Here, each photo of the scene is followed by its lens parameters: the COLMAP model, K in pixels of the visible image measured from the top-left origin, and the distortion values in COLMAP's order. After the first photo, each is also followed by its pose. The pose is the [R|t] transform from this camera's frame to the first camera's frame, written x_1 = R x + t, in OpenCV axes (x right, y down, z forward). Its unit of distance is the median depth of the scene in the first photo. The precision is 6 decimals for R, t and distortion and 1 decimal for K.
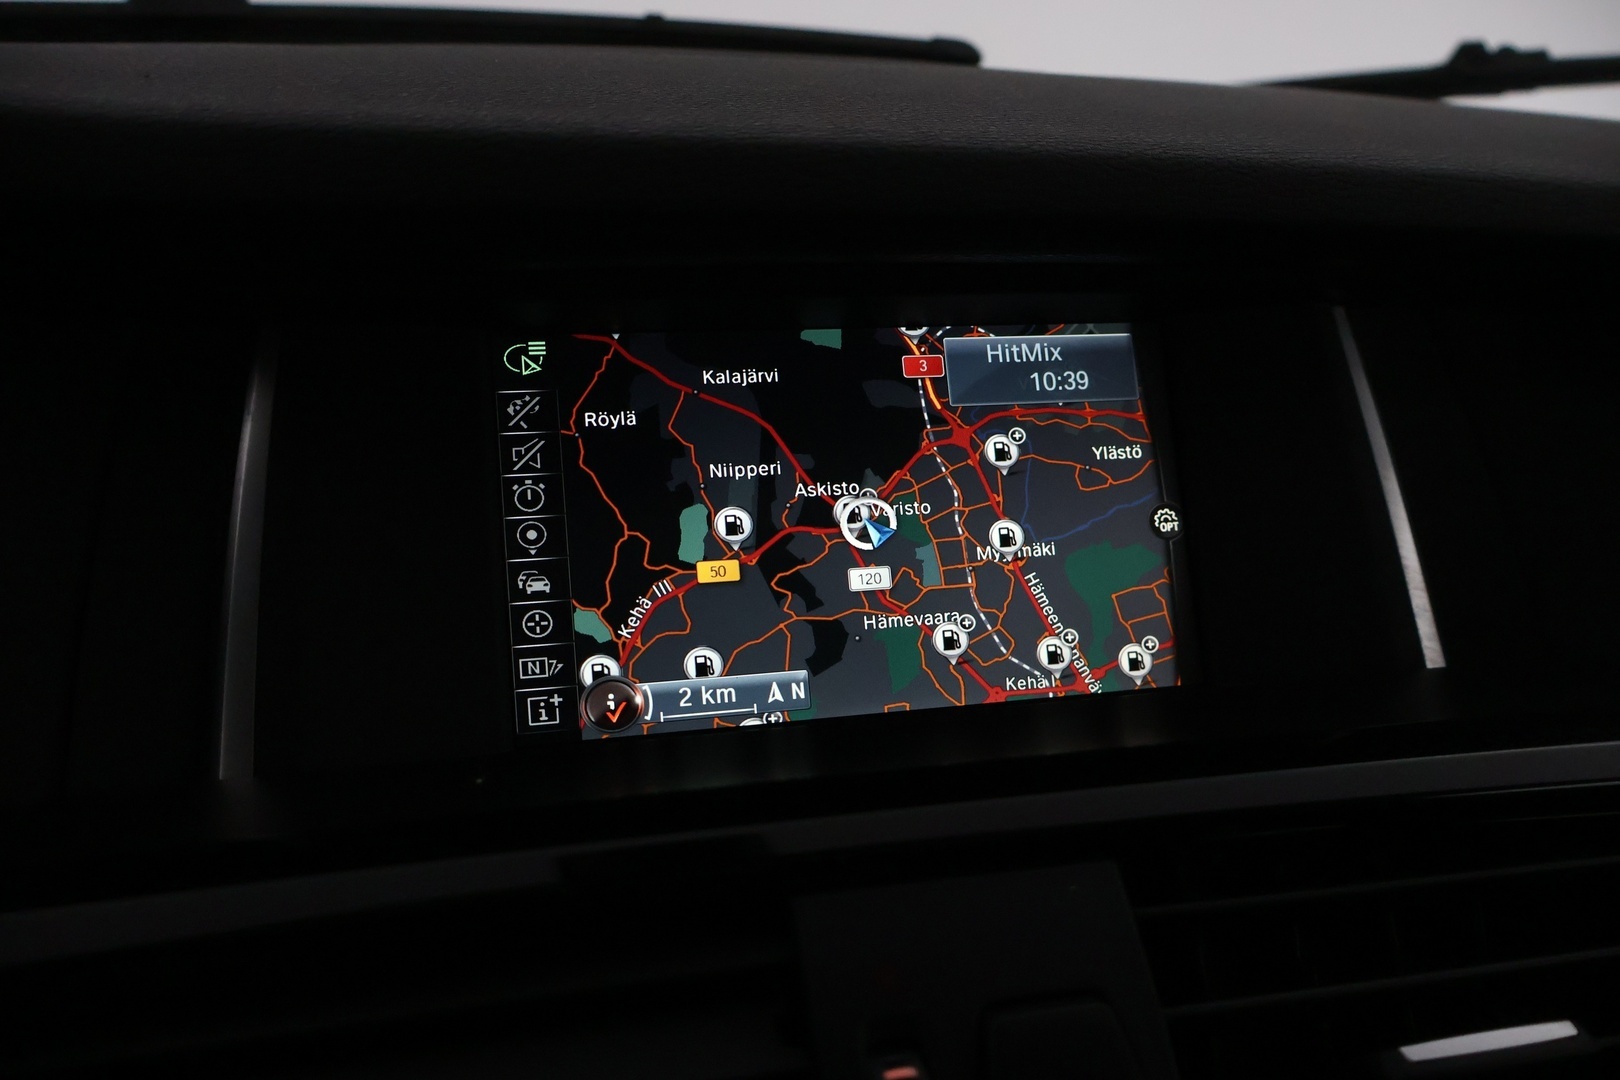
lens RADIAL K [[1340.5, 0, 806.3], [0, 1340.5, 550.3], [0, 0, 1]] dist [-0.027256, 0.029198]
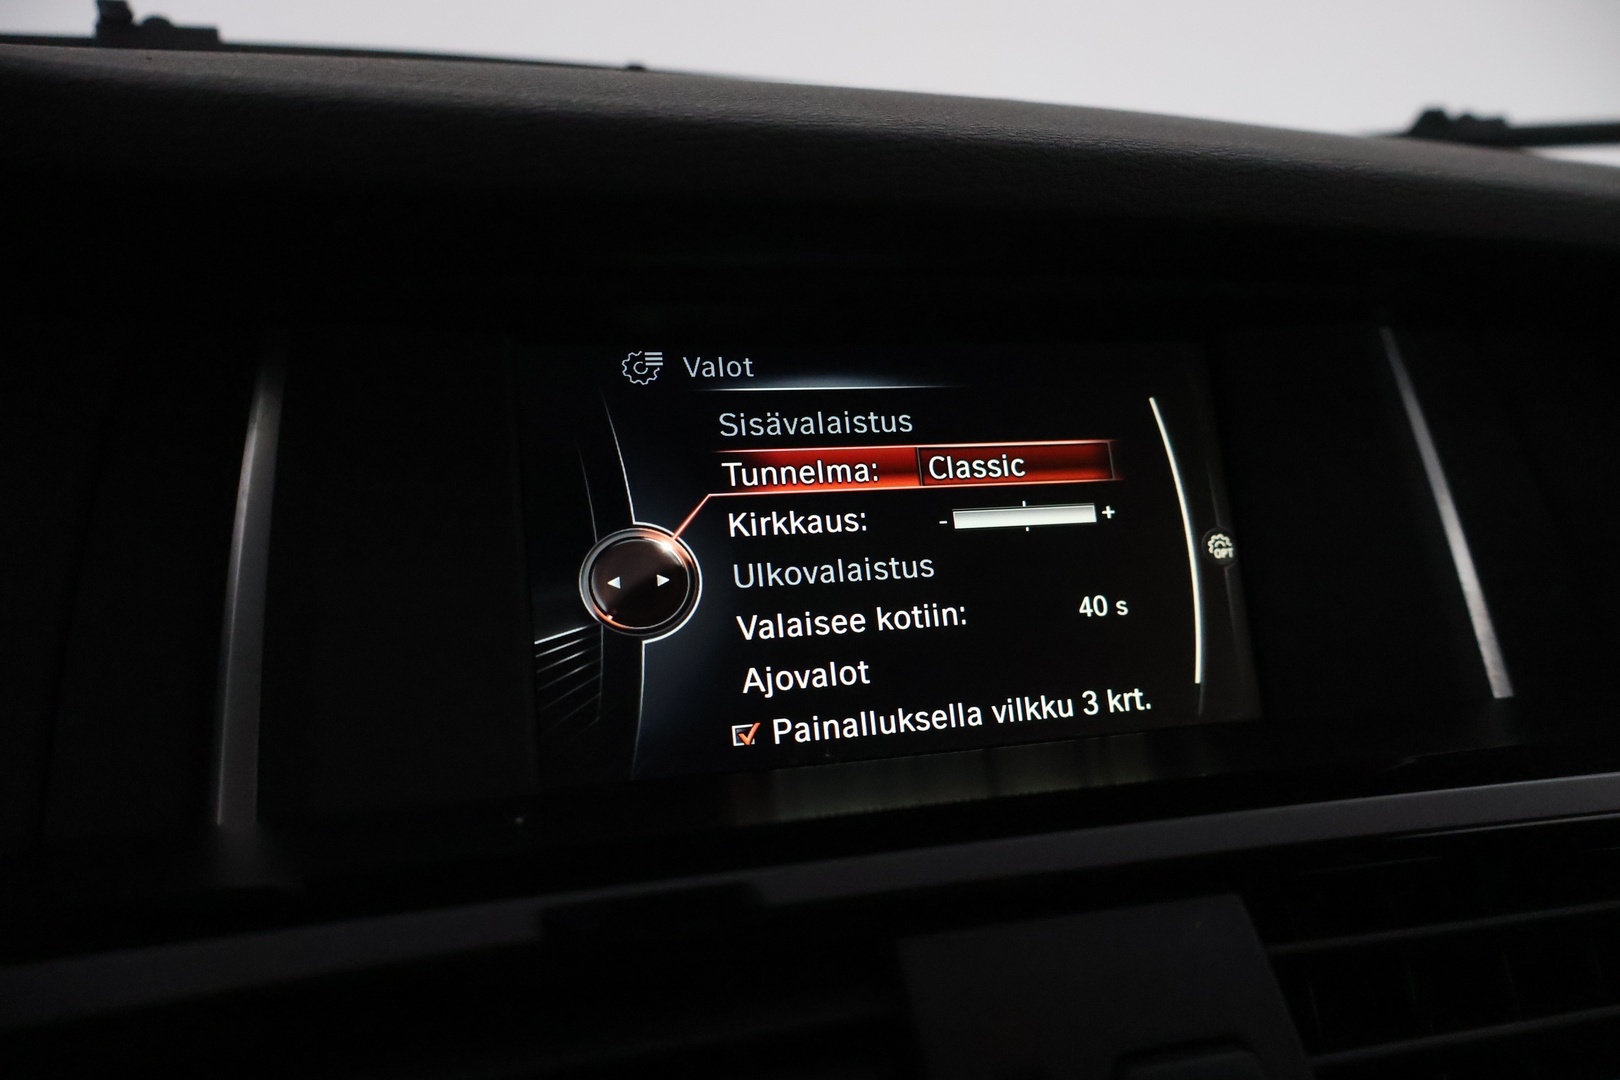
lens RADIAL K [[1340.5, 0, 815.2], [0, 1340.5, 539.7], [0, 0, 1]] dist [-0.027256, 0.029198]
pose [[0.998489, -0.003689, 0.054825, -0.083003], [0.007497, 0.997559, -0.069421, 0.042660], [-0.054435, 0.069727, 0.996080, 0.077071]]
